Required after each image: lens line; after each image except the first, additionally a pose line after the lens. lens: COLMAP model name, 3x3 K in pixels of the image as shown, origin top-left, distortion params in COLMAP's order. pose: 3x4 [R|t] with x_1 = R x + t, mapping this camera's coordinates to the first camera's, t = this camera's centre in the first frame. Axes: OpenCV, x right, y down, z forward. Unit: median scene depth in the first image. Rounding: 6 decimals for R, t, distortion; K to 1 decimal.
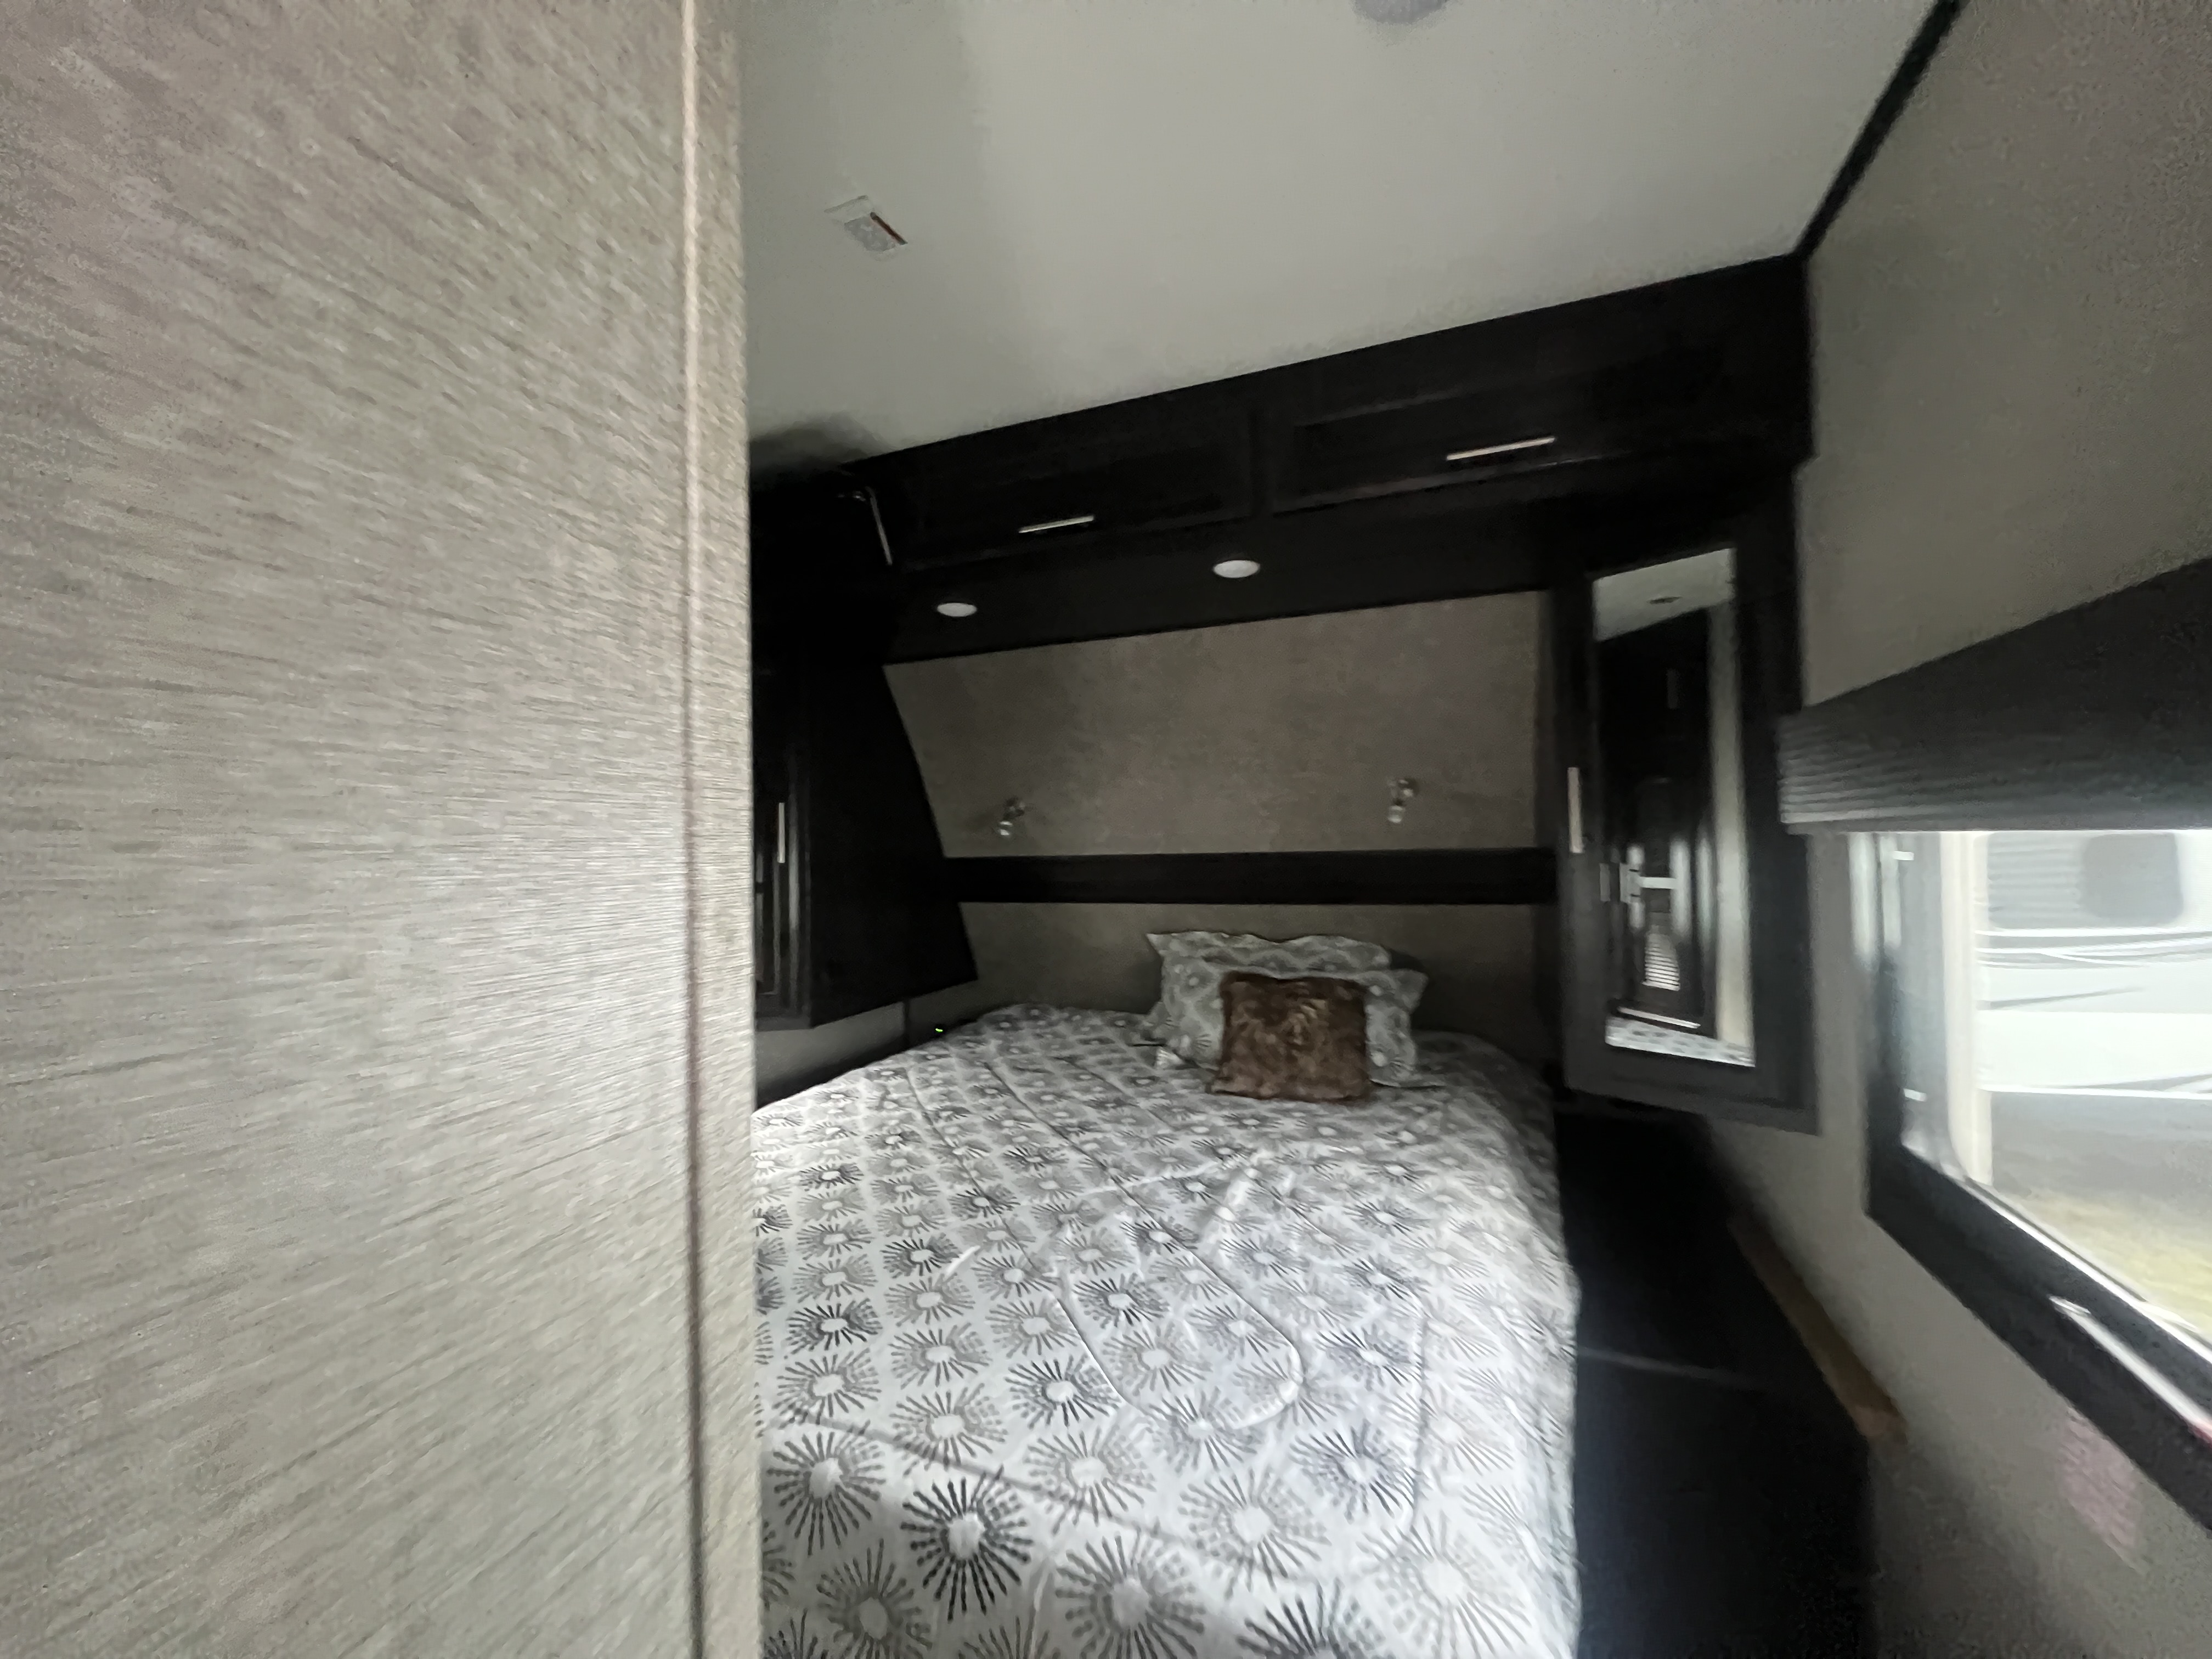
lens RADIAL K [[881.7, 0, 1096.8], [0, 881.7, 823.3], [0, 0, 1]] dist [-0.003907, -0.000241]
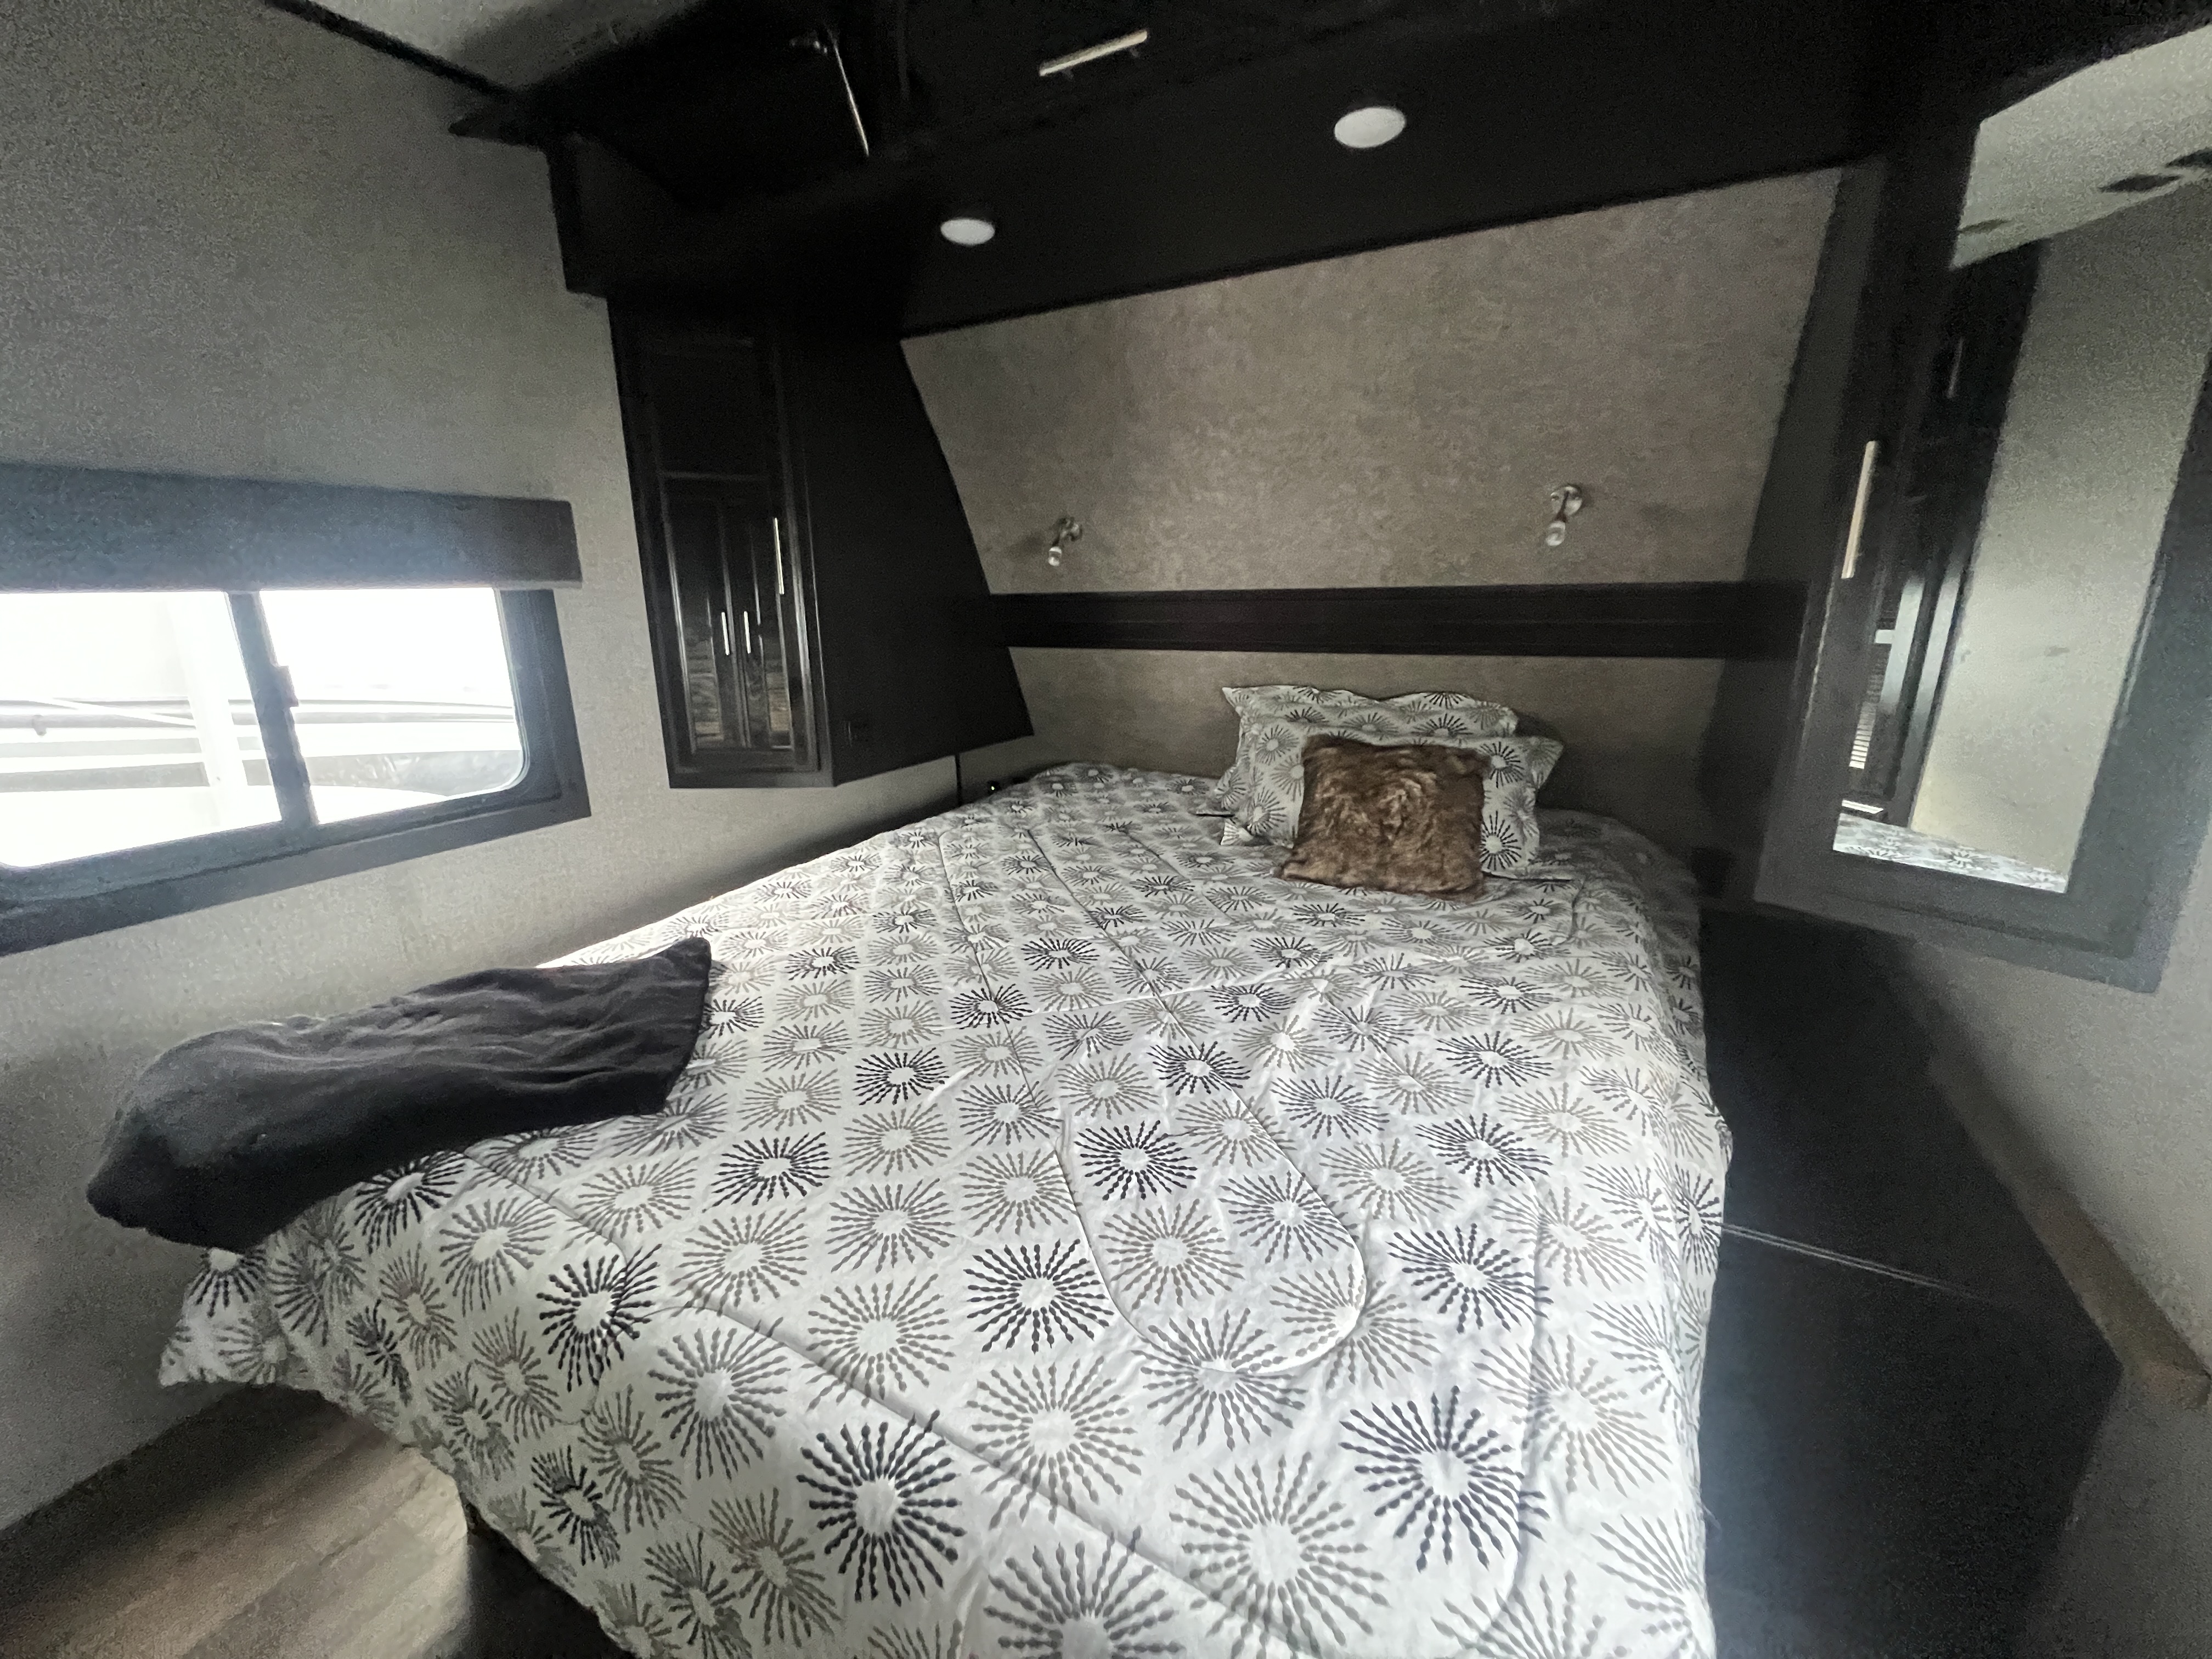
lens RADIAL K [[881.7, 0, 1098.6], [0, 881.7, 825.4], [0, 0, 1]] dist [-0.003907, -0.000241]
pose [[0.994831, 0.033380, -0.095896, 0.039321], [-0.005466, 0.960657, 0.277685, 0.028781], [0.101392, -0.275725, 0.955874, 0.219862]]
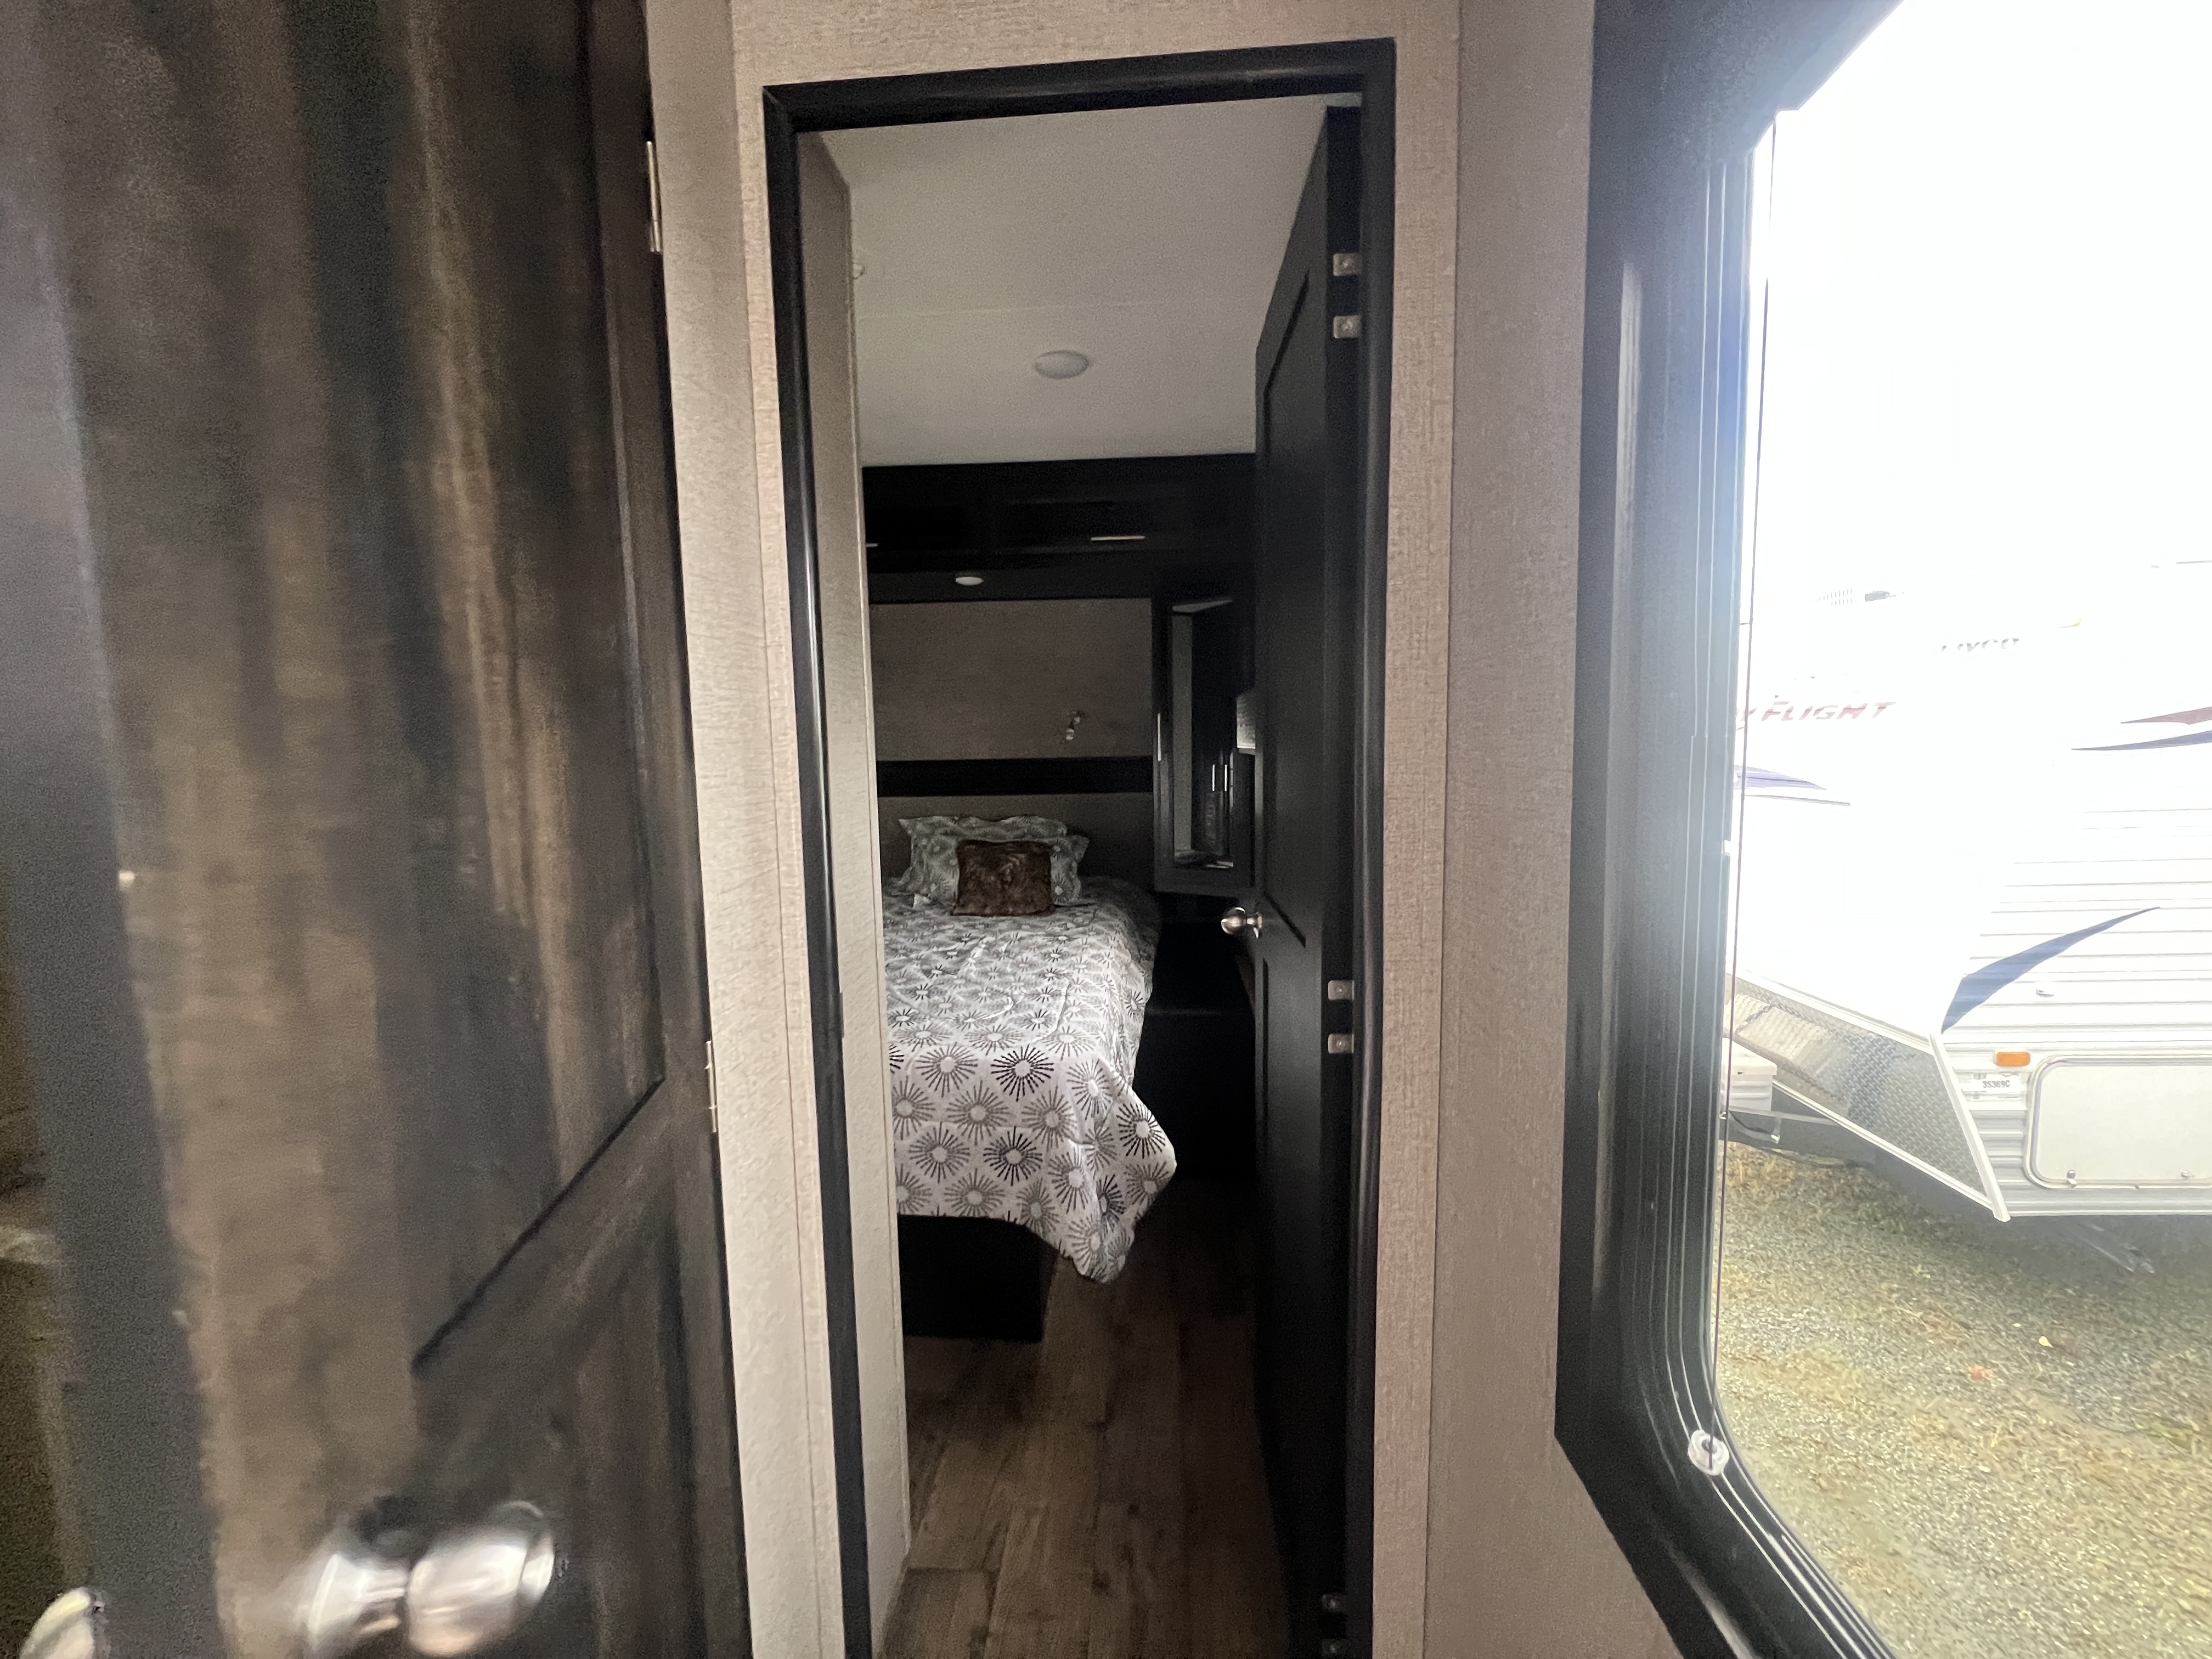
lens RADIAL K [[883.0, 0, 1100.0], [0, 883.0, 814.7], [0, 0, 1]] dist [-0.003156, 0.000609]
pose [[0.944338, -0.024901, 0.328033, -0.153009], [-0.008693, 0.994894, 0.100548, -0.033288], [-0.328862, -0.097803, 0.939300, -0.611488]]
